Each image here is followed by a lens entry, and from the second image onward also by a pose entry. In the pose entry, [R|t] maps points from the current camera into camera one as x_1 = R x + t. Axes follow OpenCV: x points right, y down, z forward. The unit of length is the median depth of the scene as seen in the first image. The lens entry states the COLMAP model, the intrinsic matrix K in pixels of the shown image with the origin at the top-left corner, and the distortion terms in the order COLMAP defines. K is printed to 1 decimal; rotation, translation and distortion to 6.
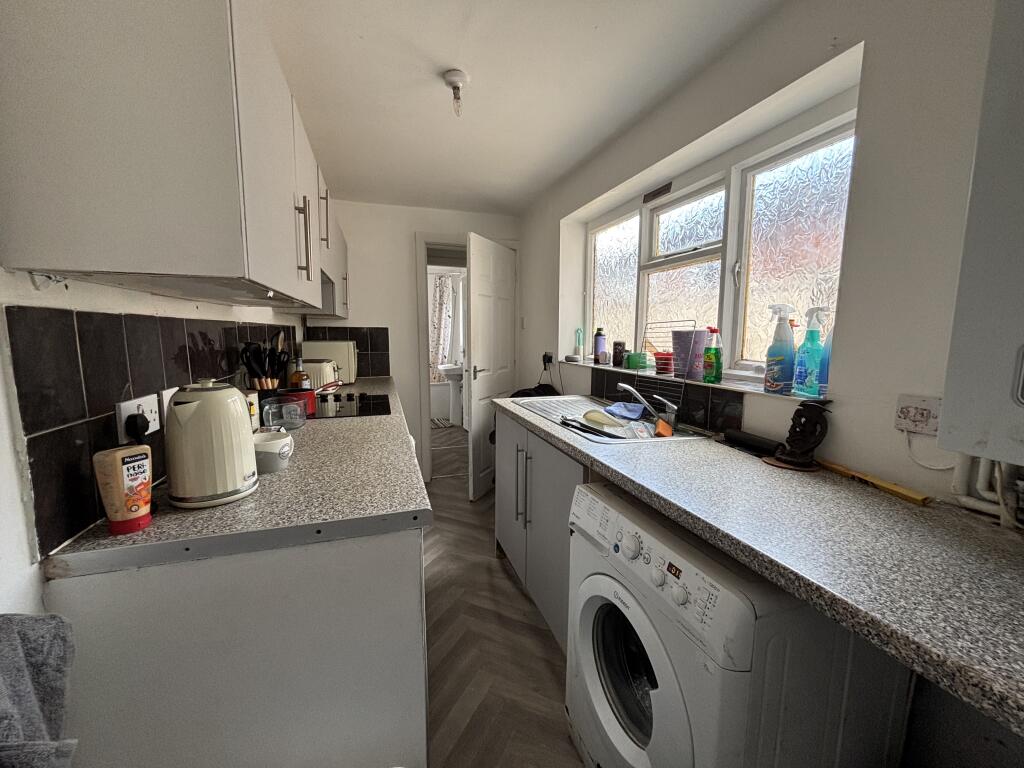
lens RADIAL K [[416.0, 0, 513.6], [0, 416.0, 385.4], [0, 0, 1]] dist [0.000100, -0.000028]
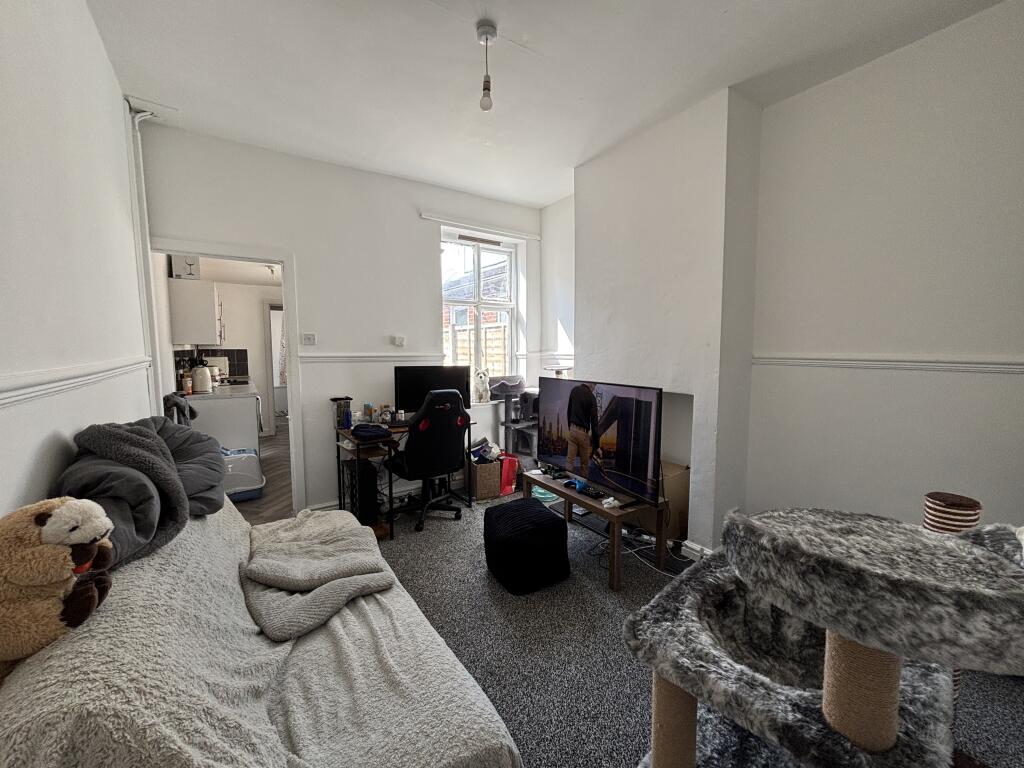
lens RADIAL K [[416.0, 0, 511.2], [0, 416.0, 383.0], [0, 0, 1]] dist [0.000100, -0.000028]
pose [[0.961828, -0.029814, 0.272026, 0.331616], [0.040636, 0.998587, -0.034237, 0.127606], [-0.270621, 0.043984, 0.961681, -1.128212]]
